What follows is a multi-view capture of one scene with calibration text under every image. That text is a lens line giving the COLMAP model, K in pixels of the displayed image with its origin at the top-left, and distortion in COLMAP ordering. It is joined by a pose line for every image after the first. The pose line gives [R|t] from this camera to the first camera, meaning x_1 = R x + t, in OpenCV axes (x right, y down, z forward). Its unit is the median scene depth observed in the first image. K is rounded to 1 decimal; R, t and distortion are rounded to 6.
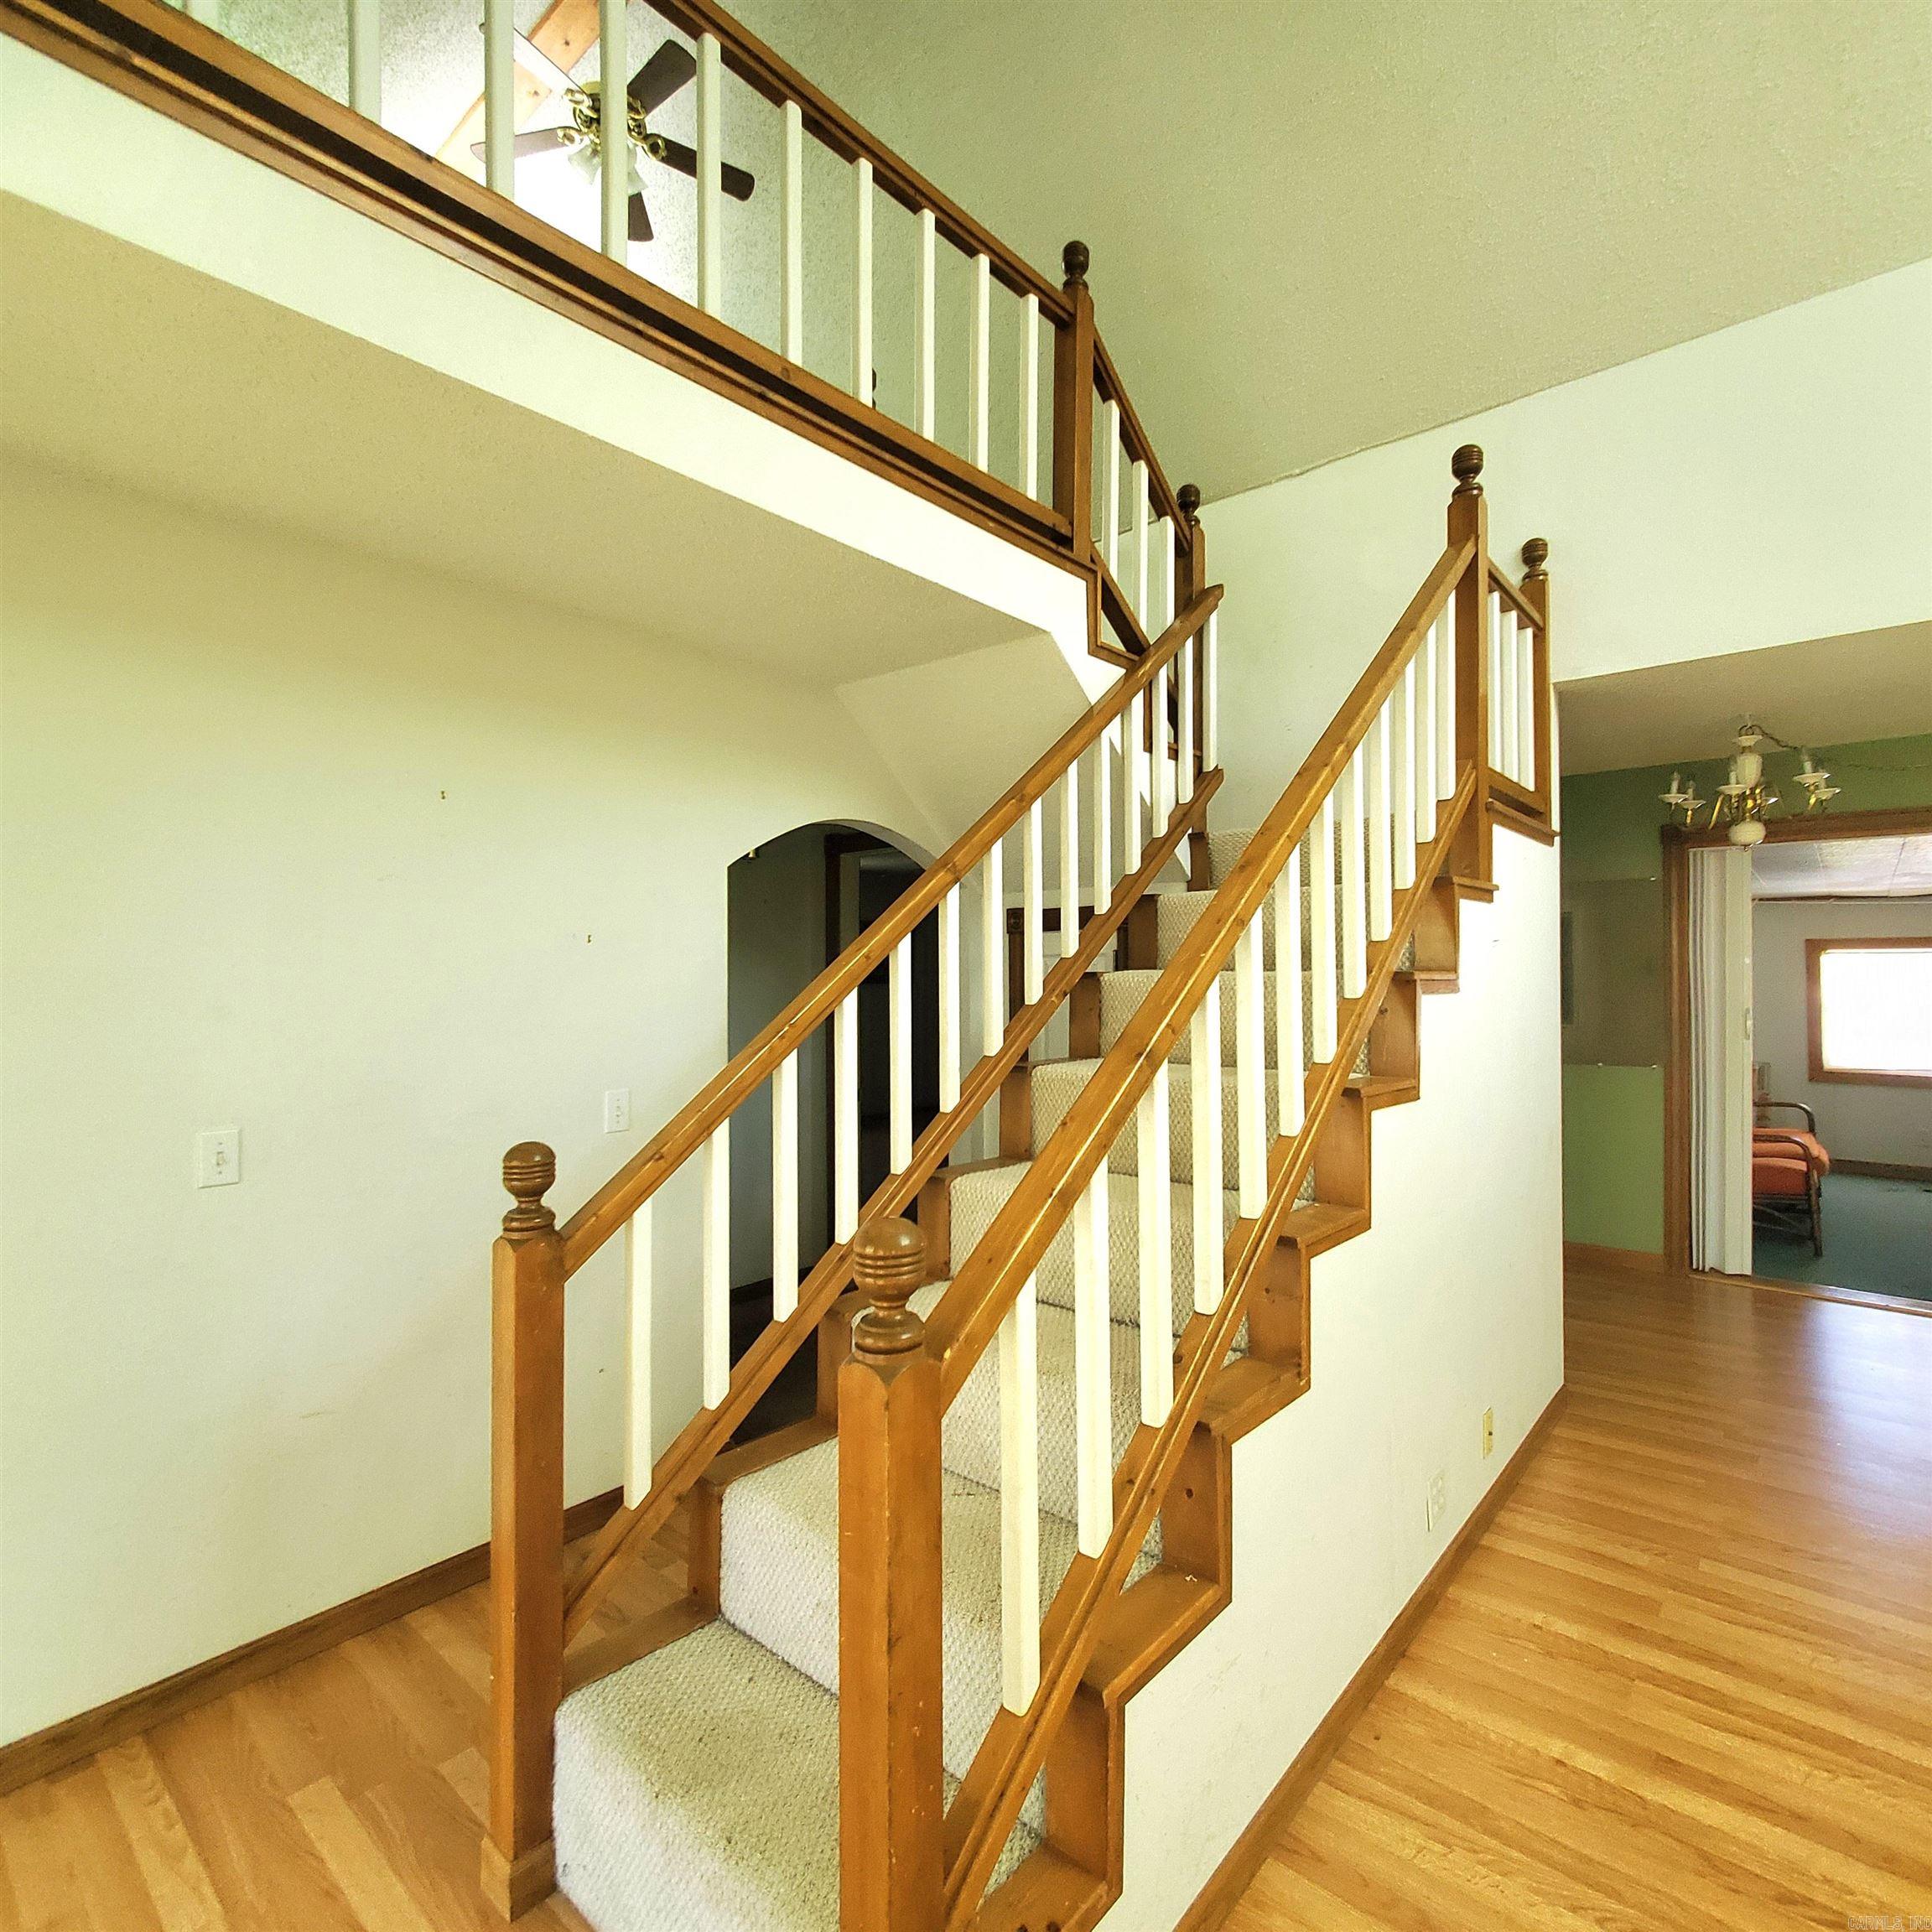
lens RADIAL K [[1031.8, 0, 1000.3], [0, 1031.8, 964.9], [0, 0, 1]] dist [0.011272, -0.006228]
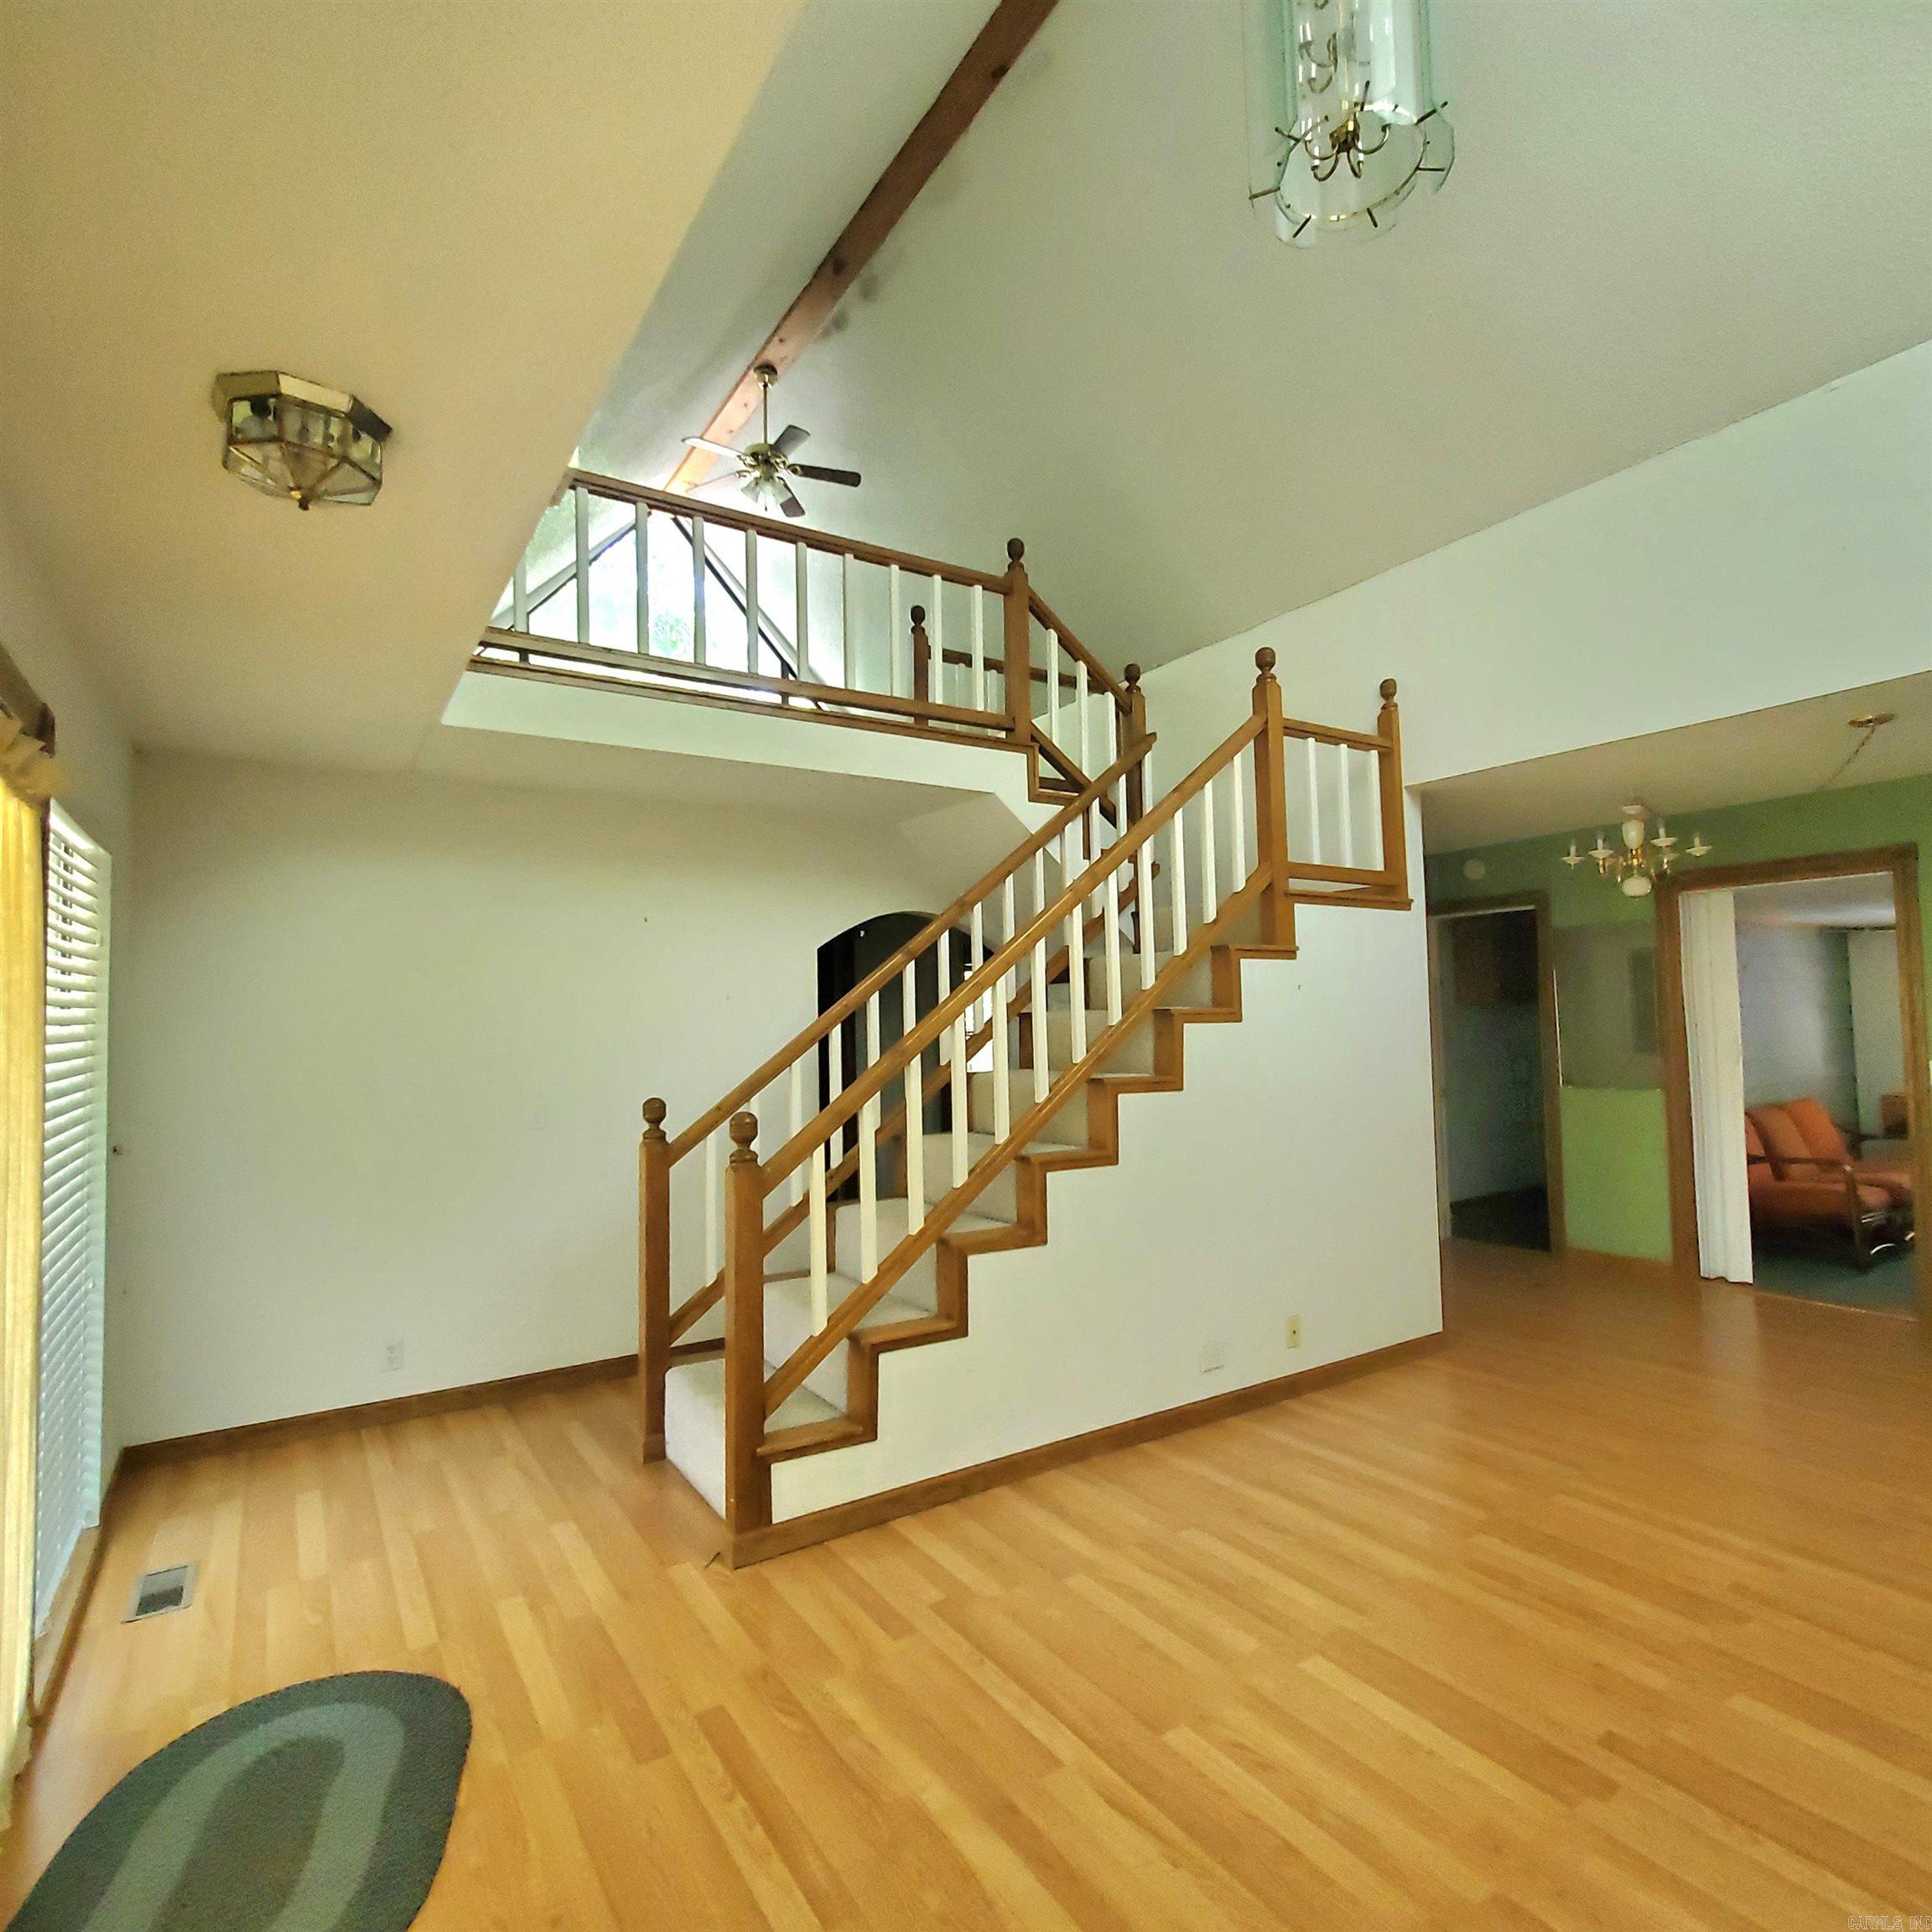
lens RADIAL K [[1057.2, 0, 975.2], [0, 1057.2, 969.0], [0, 0, 1]] dist [0.000133, 0.000094]
pose [[0.958776, -0.027592, -0.282820, 0.431180], [0.016650, 0.999020, -0.041022, 0.005466], [0.283674, 0.034622, 0.958295, -0.483699]]
